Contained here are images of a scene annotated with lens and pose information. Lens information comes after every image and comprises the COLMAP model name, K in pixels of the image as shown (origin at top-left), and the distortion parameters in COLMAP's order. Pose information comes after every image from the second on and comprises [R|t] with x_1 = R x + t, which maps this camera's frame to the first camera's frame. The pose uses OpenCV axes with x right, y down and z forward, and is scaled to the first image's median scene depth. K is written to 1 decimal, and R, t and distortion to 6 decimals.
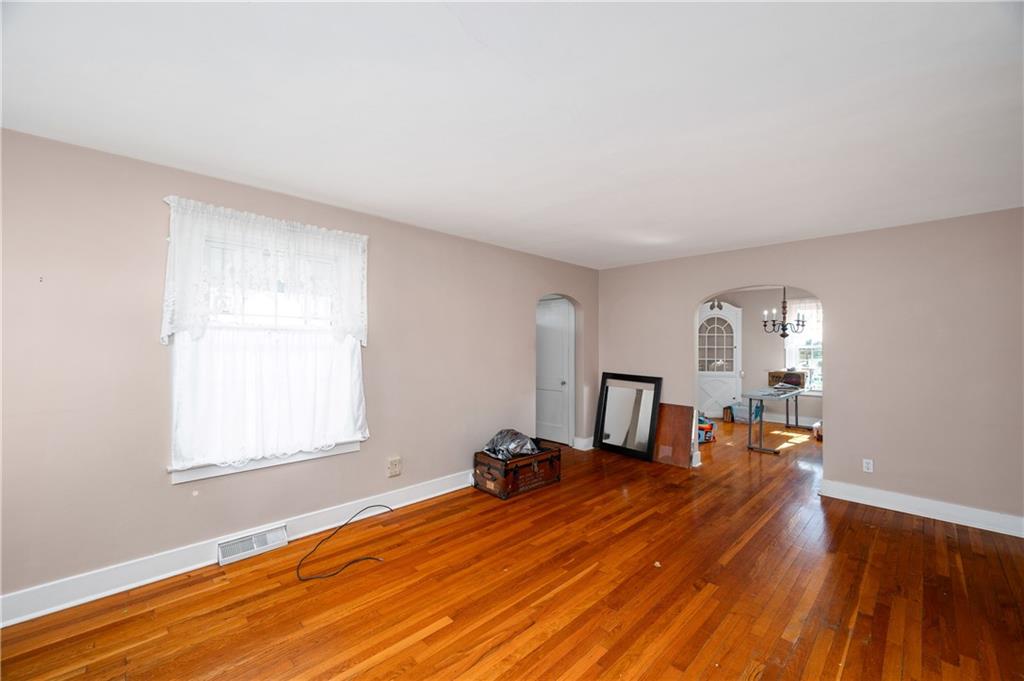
lens RADIAL K [[406.3, 0, 512.5], [0, 406.3, 342.5], [0, 0, 1]] dist [-0.000786, 0.000005]
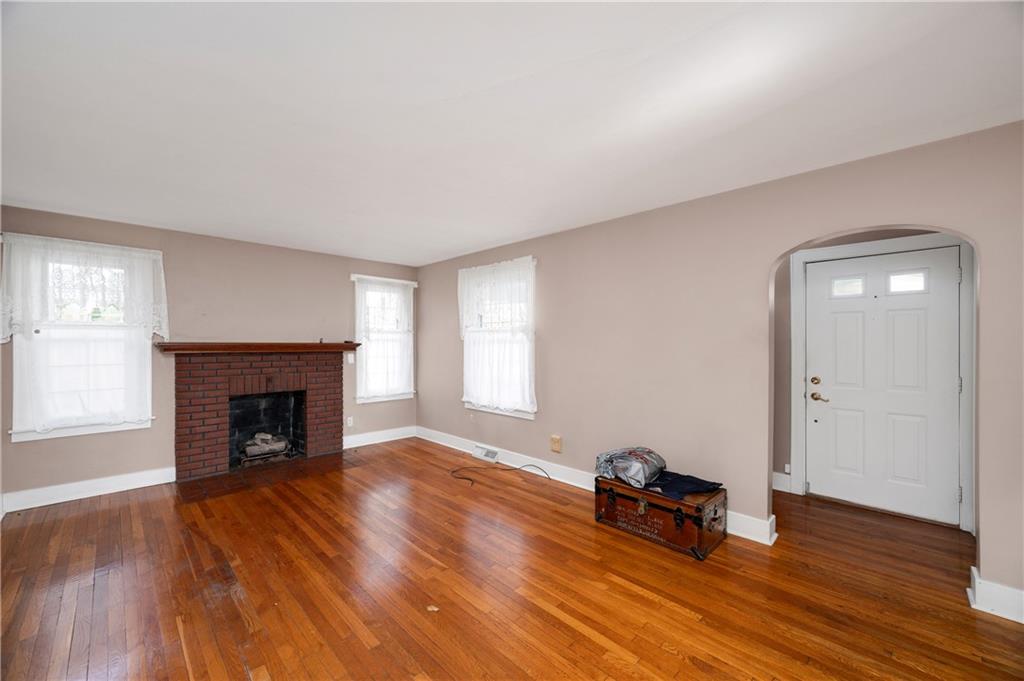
lens RADIAL K [[406.3, 0, 512.5], [0, 406.3, 342.5], [0, 0, 1]] dist [-0.000786, 0.000005]
pose [[0.007045, -0.001331, -0.999974, 0.978537], [0.009705, 0.999952, -0.001262, 0.016742], [0.999928, -0.009696, 0.007058, 0.971804]]
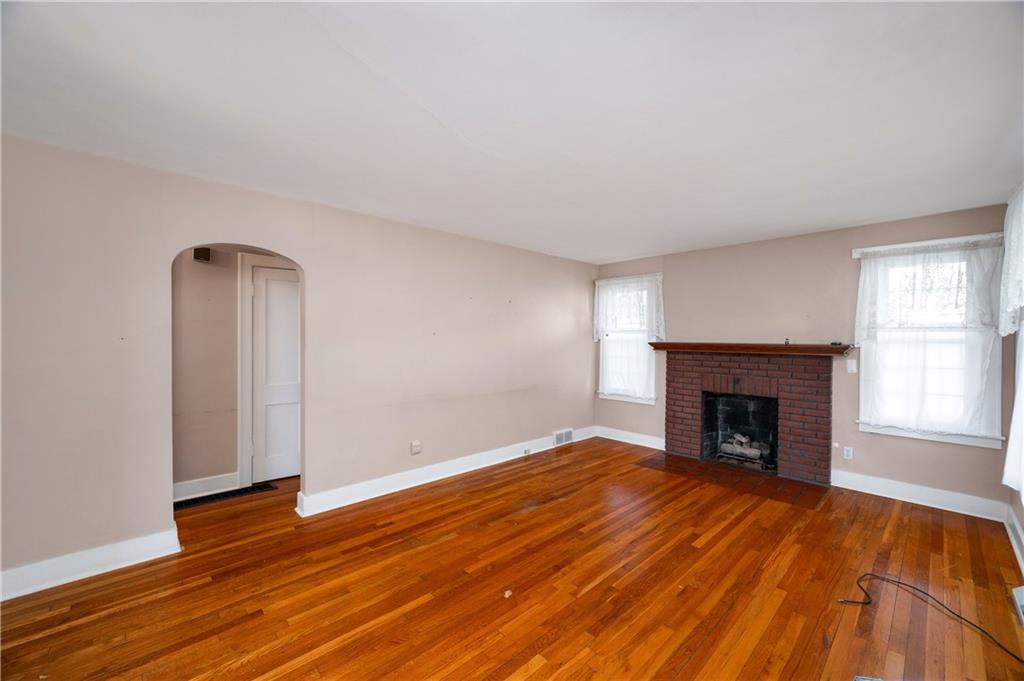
lens RADIAL K [[406.3, 0, 512.5], [0, 406.3, 342.5], [0, 0, 1]] dist [-0.000786, 0.000005]
pose [[-0.999805, -0.010700, 0.016594, 0.283293], [-0.010744, 0.999939, -0.002557, 0.016628], [-0.016566, -0.002735, -0.999859, 1.557057]]
